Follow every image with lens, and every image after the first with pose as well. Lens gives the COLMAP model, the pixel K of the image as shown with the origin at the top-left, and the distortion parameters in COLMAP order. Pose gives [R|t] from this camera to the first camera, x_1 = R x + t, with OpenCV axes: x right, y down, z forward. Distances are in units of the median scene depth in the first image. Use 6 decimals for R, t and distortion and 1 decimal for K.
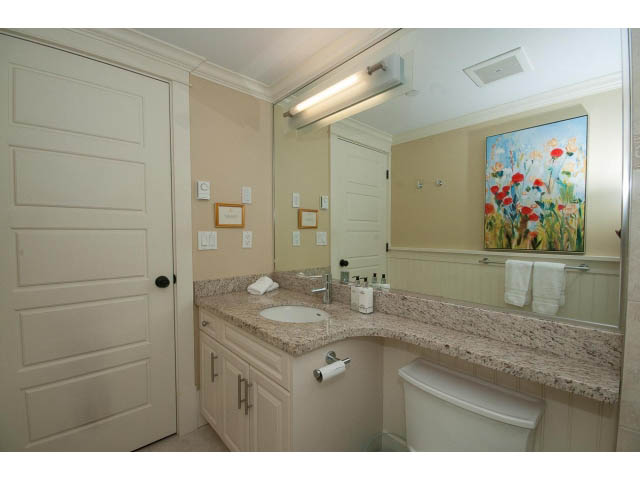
lens RADIAL K [[286.1, 0, 320.1], [0, 286.1, 239.4], [0, 0, 1]] dist [-0.000098, -0.000434]
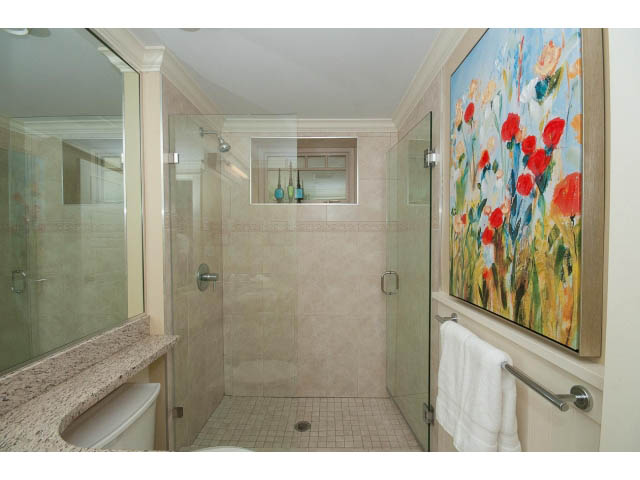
lens RADIAL K [[286.1, 0, 321.0], [0, 286.1, 241.4], [0, 0, 1]] dist [-0.000098, -0.000434]
pose [[-0.725779, -0.008026, 0.687882, -0.795320], [0.016490, 0.999442, 0.029060, -0.138768], [-0.687731, 0.032435, -0.725241, 1.224706]]
